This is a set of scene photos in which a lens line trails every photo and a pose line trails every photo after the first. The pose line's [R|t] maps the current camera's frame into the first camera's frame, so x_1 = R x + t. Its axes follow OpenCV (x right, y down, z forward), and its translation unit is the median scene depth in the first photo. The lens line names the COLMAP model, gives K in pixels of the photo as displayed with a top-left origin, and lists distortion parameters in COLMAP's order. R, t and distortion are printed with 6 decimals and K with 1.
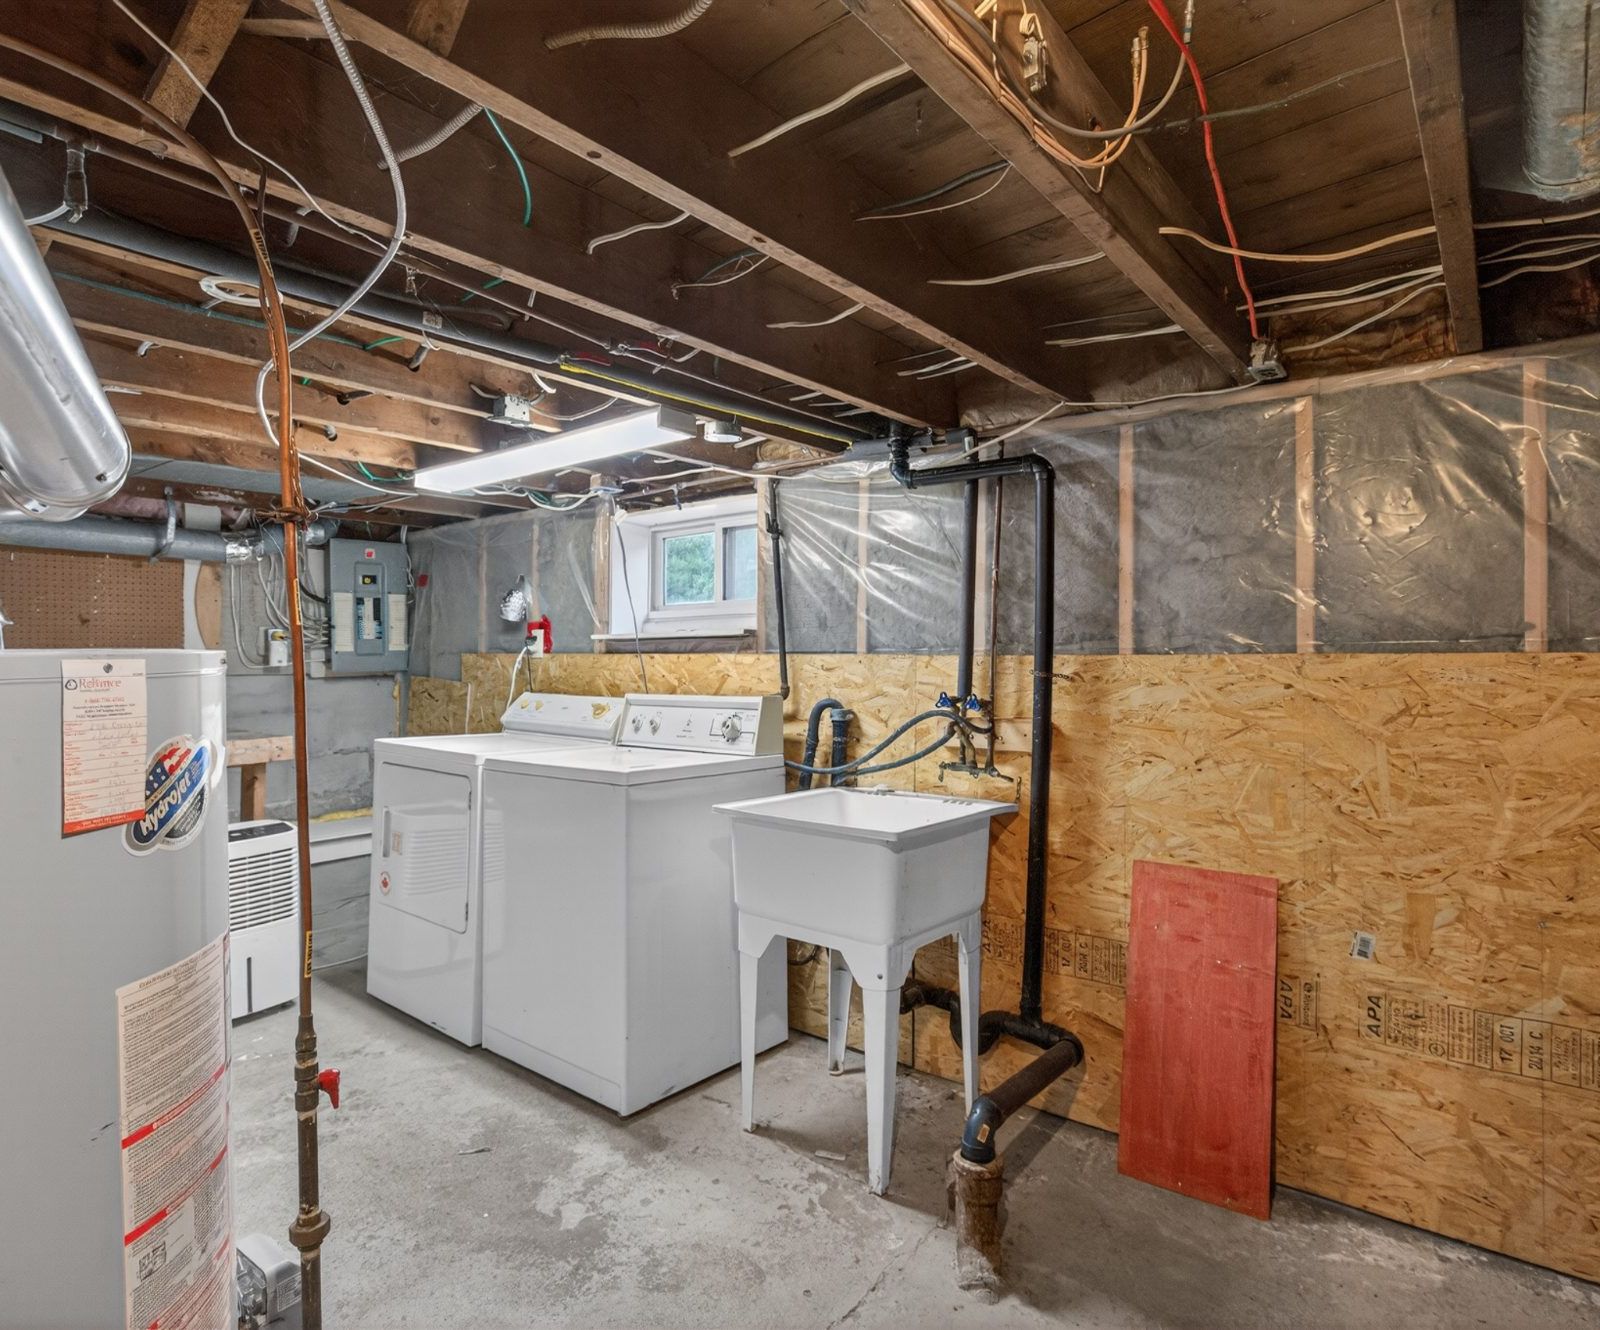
lens RADIAL K [[898.2, 0, 801.4], [0, 898.2, 666.9], [0, 0, 1]] dist [0.002077, -0.004518]
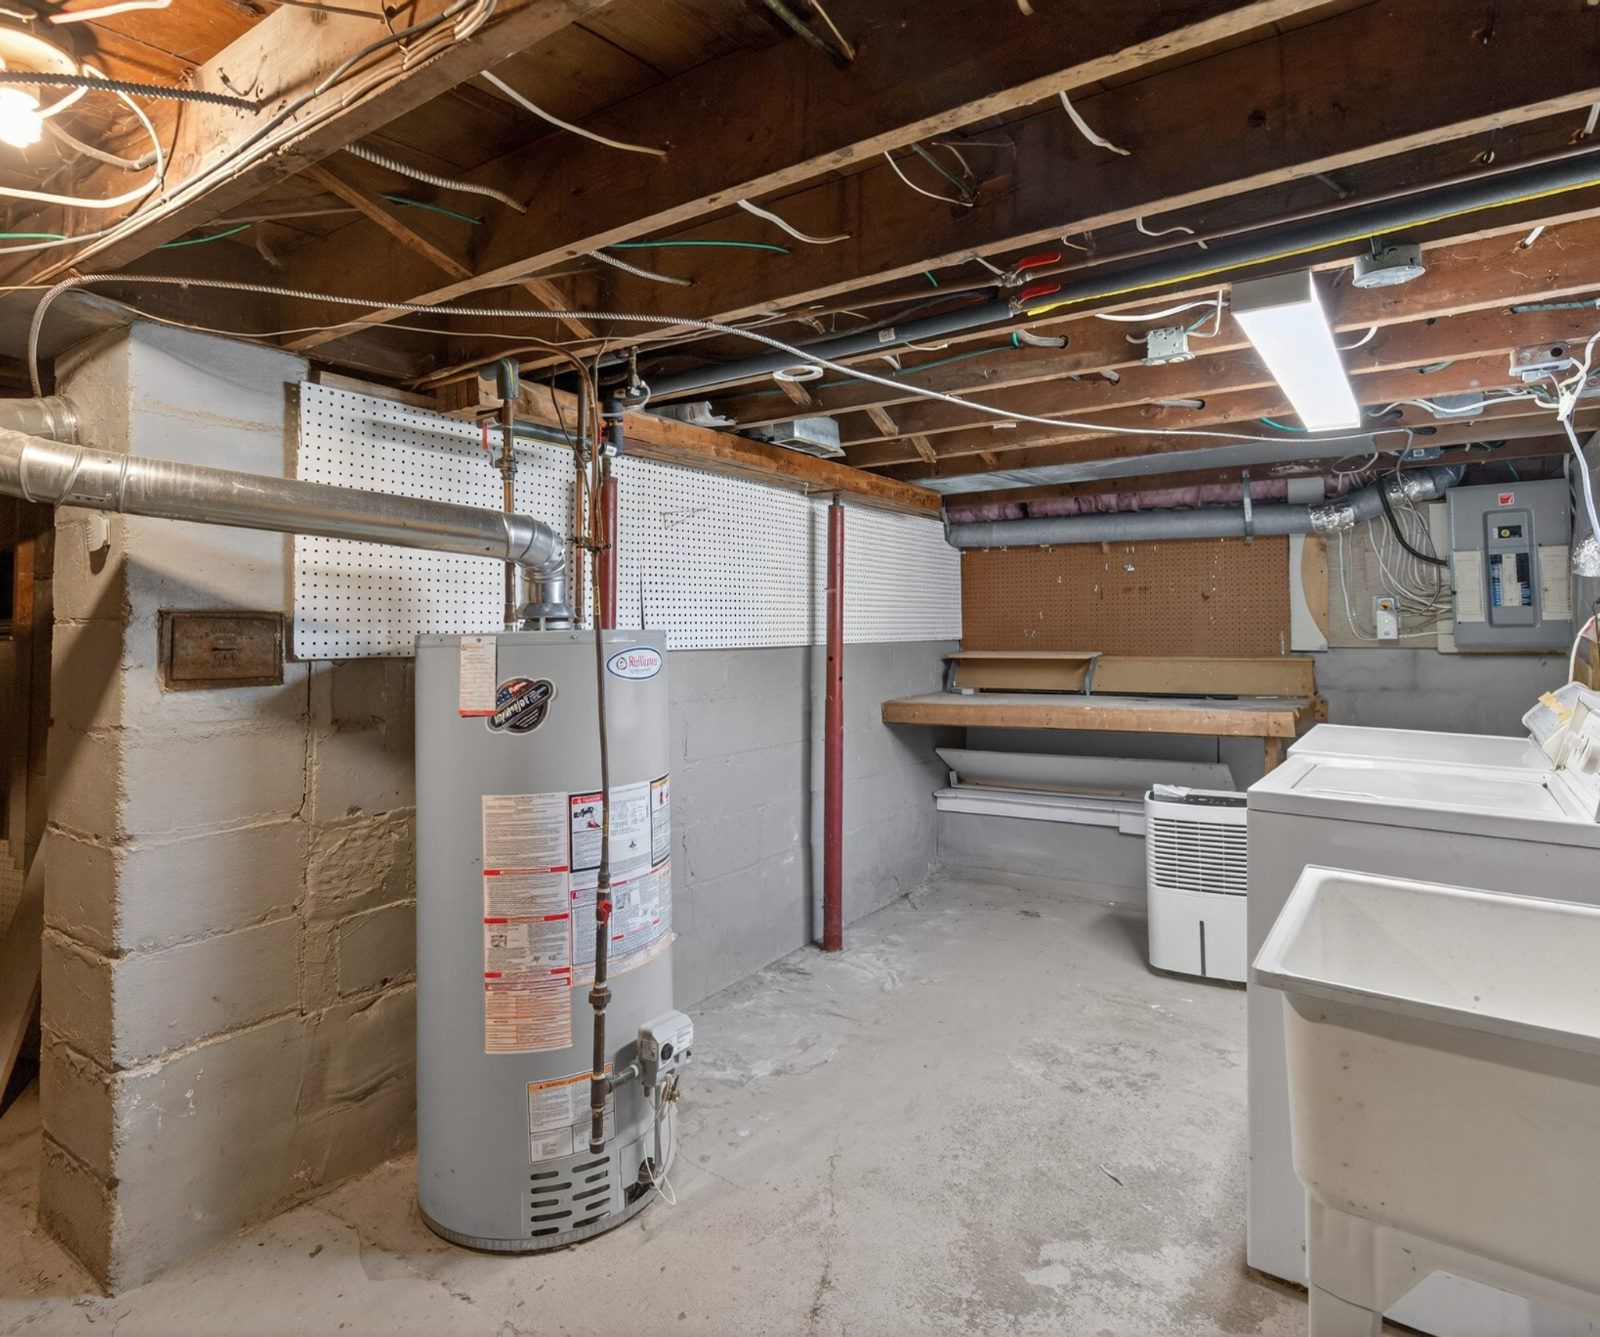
lens RADIAL K [[921.6, 0, 792.5], [0, 921.6, 615.4], [0, 0, 1]] dist [-0.000238, -0.000807]
pose [[0.079430, -0.013713, -0.996746, 0.528466], [-0.007893, 0.999865, -0.014385, -0.011646], [0.996809, 0.009010, 0.079311, 0.574807]]
